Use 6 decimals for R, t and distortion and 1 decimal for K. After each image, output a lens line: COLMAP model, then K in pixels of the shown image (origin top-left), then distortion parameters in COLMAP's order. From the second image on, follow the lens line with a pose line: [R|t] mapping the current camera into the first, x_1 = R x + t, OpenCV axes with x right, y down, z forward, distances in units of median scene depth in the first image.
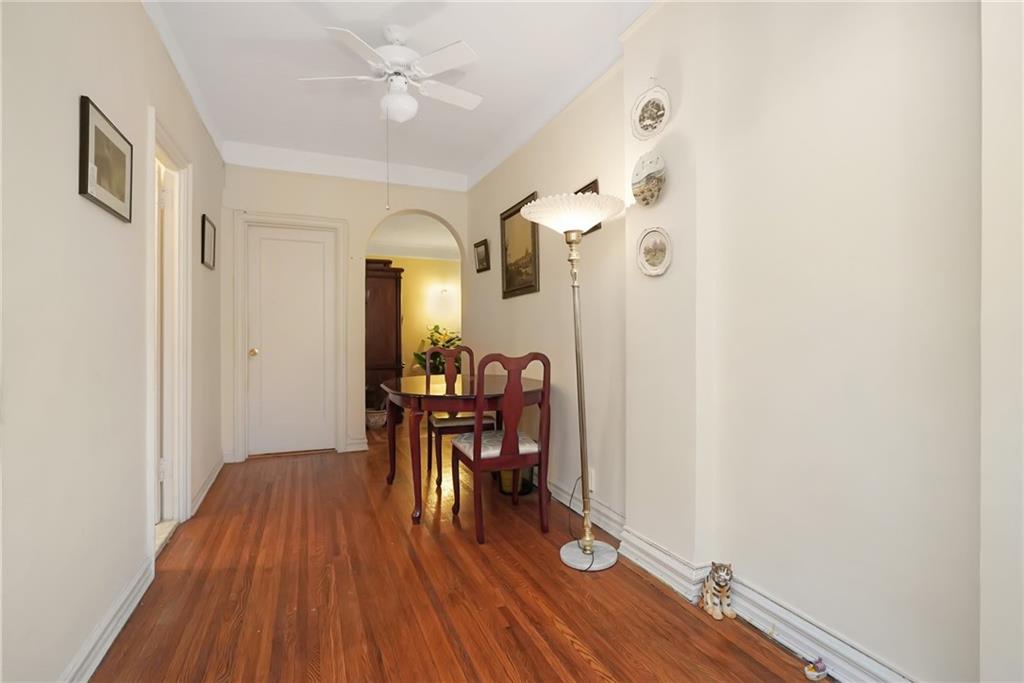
lens RADIAL K [[505.2, 0, 537.2], [0, 505.2, 336.9], [0, 0, 1]] dist [-0.037497, 0.020630]
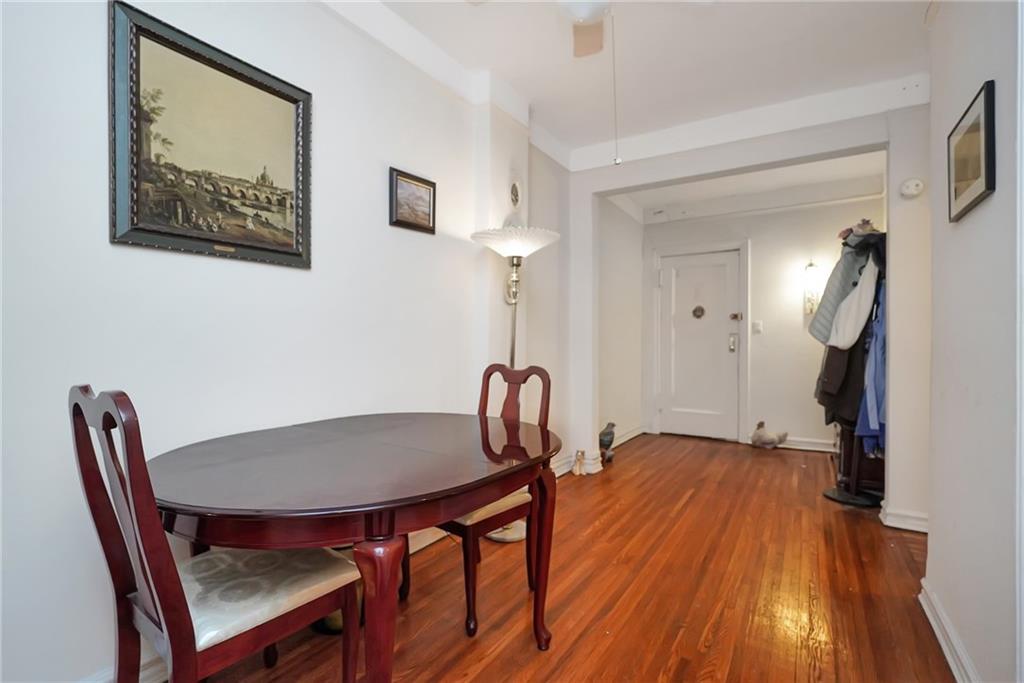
lens RADIAL K [[469.0, 0, 512.0], [0, 469.0, 341.5], [0, 0, 1]] dist [-0.005033, 0.000695]
pose [[-0.545910, 0.002279, 0.837840, -0.863793], [-0.002440, 0.999988, -0.004310, -0.006089], [-0.837840, -0.004397, -0.545898, 1.652184]]
